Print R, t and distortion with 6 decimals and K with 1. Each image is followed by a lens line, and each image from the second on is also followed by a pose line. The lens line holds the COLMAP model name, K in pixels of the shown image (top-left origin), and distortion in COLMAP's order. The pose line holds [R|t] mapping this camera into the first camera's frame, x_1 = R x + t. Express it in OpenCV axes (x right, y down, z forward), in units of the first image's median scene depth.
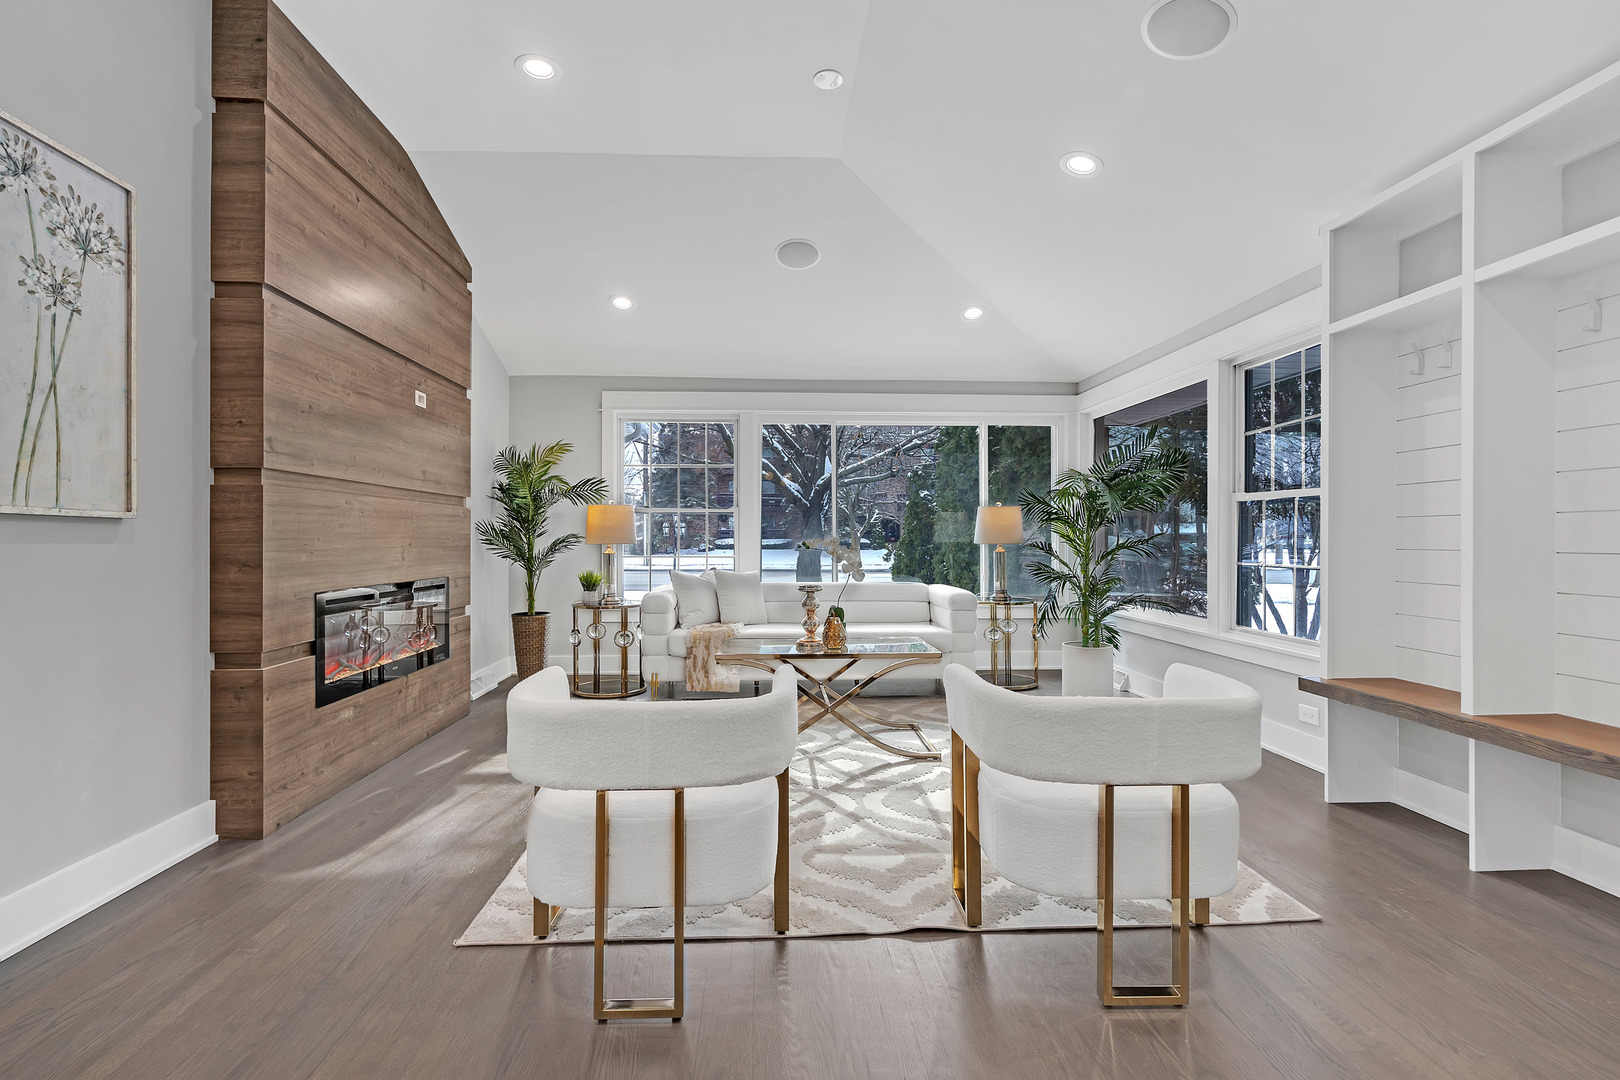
lens RADIAL K [[773.3, 0, 800.8], [0, 773.3, 537.7], [0, 0, 1]] dist [-0.006142, 0.001759]
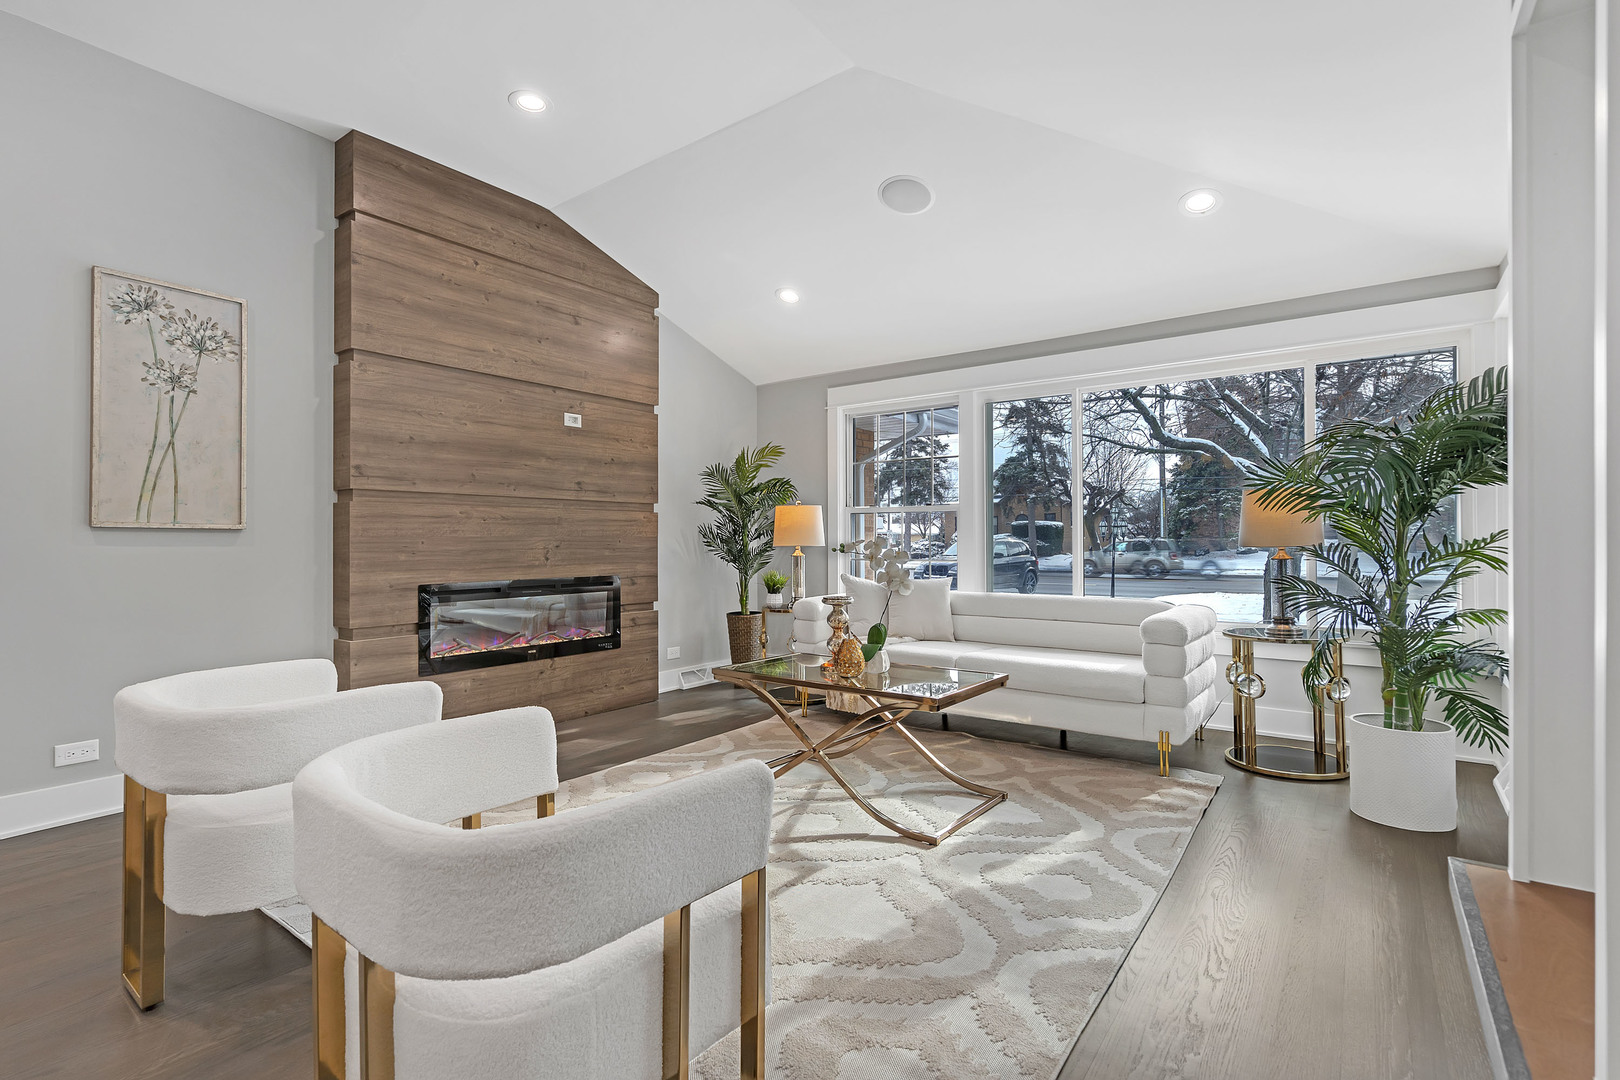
lens RADIAL K [[773.3, 0, 805.4], [0, 773.3, 538.7], [0, 0, 1]] dist [-0.006142, 0.001759]
pose [[0.757676, -0.005286, -0.652609, 0.873325], [0.005667, 0.999983, -0.001521, 0.001481], [0.652606, -0.002546, 0.757693, 0.590673]]
